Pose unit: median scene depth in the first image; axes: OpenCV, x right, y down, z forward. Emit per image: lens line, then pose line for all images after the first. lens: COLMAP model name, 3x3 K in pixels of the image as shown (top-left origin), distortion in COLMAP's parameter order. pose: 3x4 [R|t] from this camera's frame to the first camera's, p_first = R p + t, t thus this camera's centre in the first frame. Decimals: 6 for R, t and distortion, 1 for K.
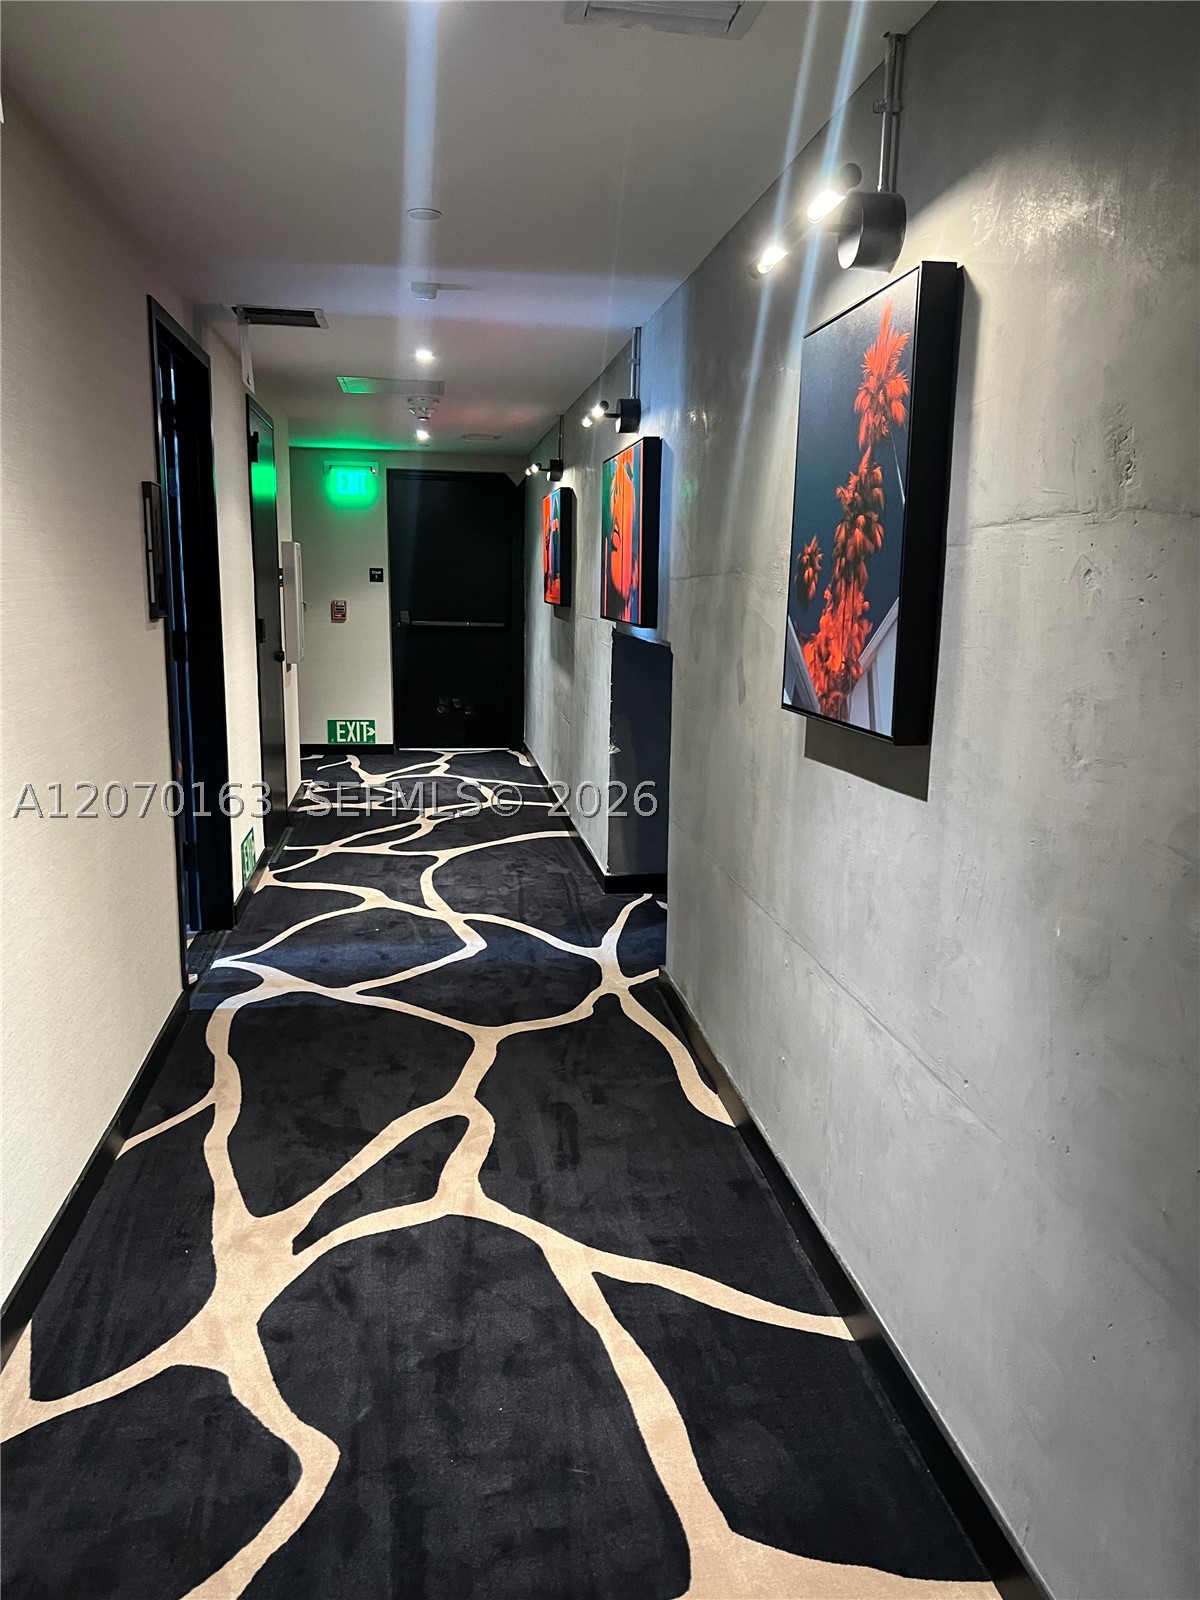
lens RADIAL K [[1225.1, 0, 607.0], [0, 1225.1, 813.5], [0, 0, 1]] dist [0.063163, -0.087709]
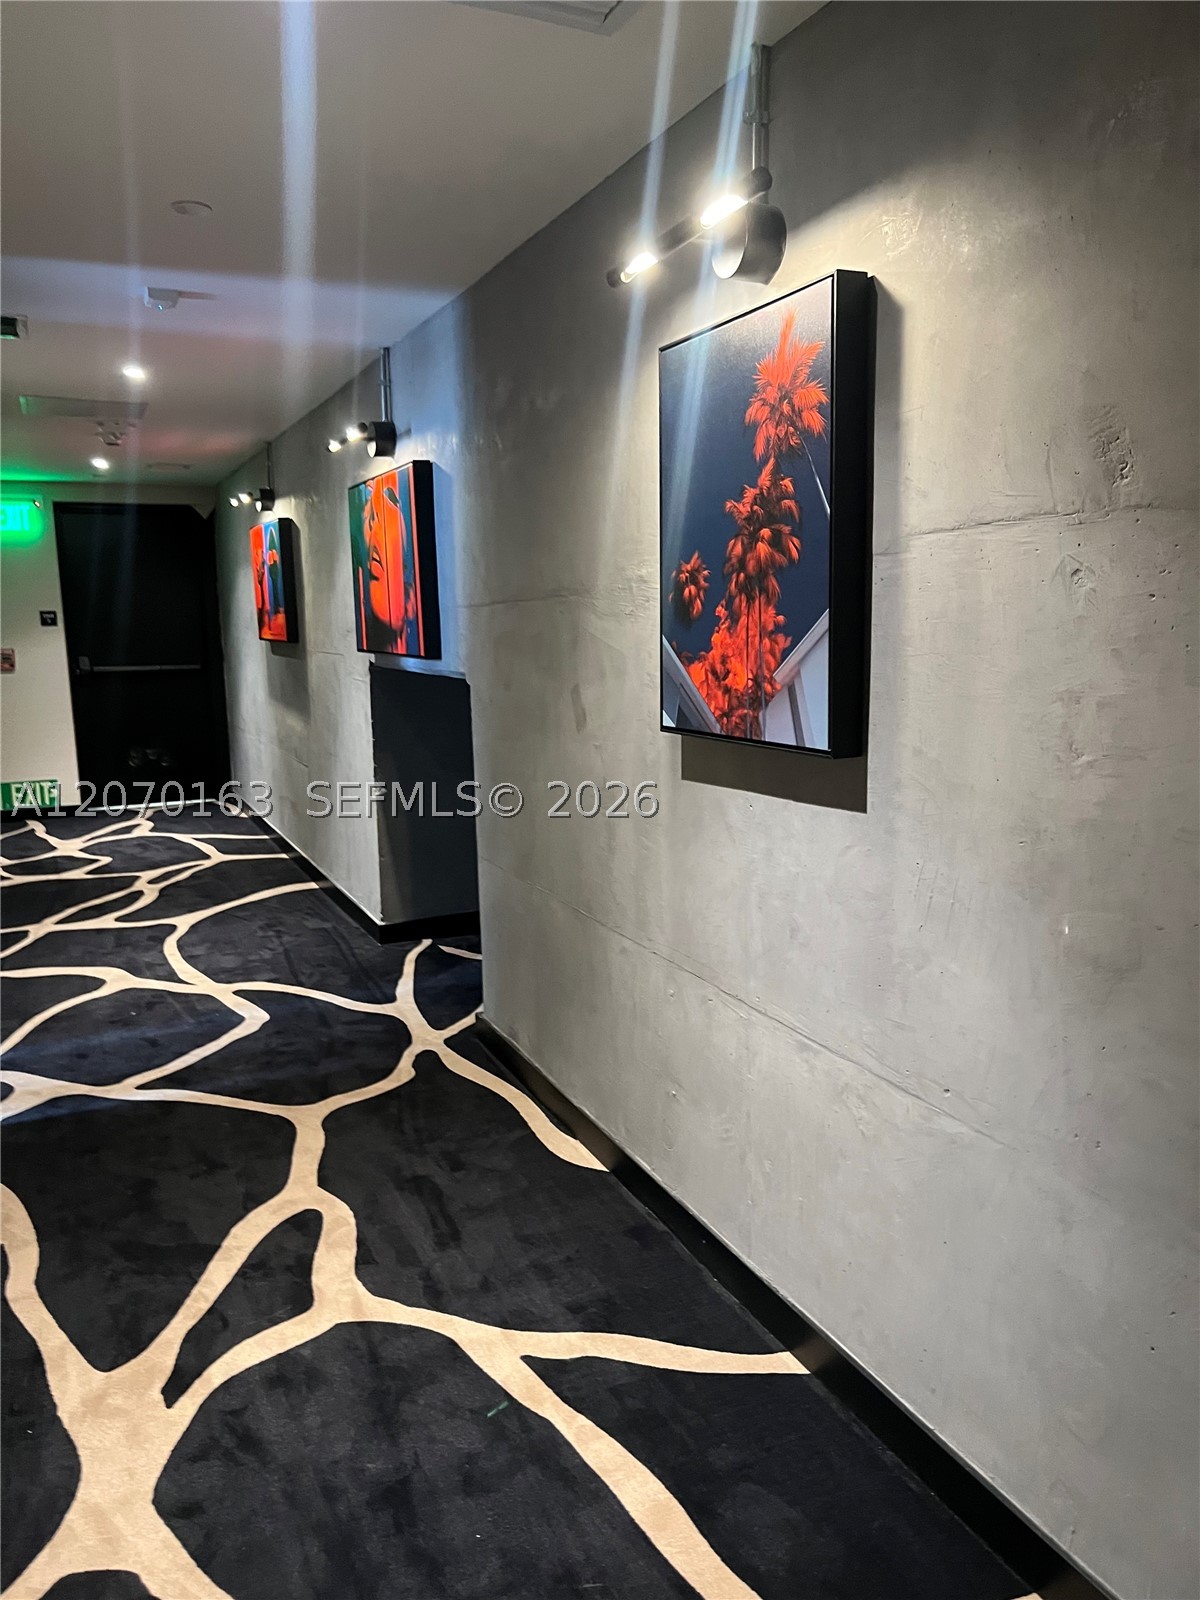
lens RADIAL K [[1218.4, 0, 600.6], [0, 1218.4, 815.2], [0, 0, 1]] dist [0.058155, -0.066637]
pose [[0.956612, -0.078982, 0.280454, -0.179591], [0.086448, 0.996153, -0.014332, -0.010107], [-0.278244, 0.037955, 0.959760, 0.094075]]
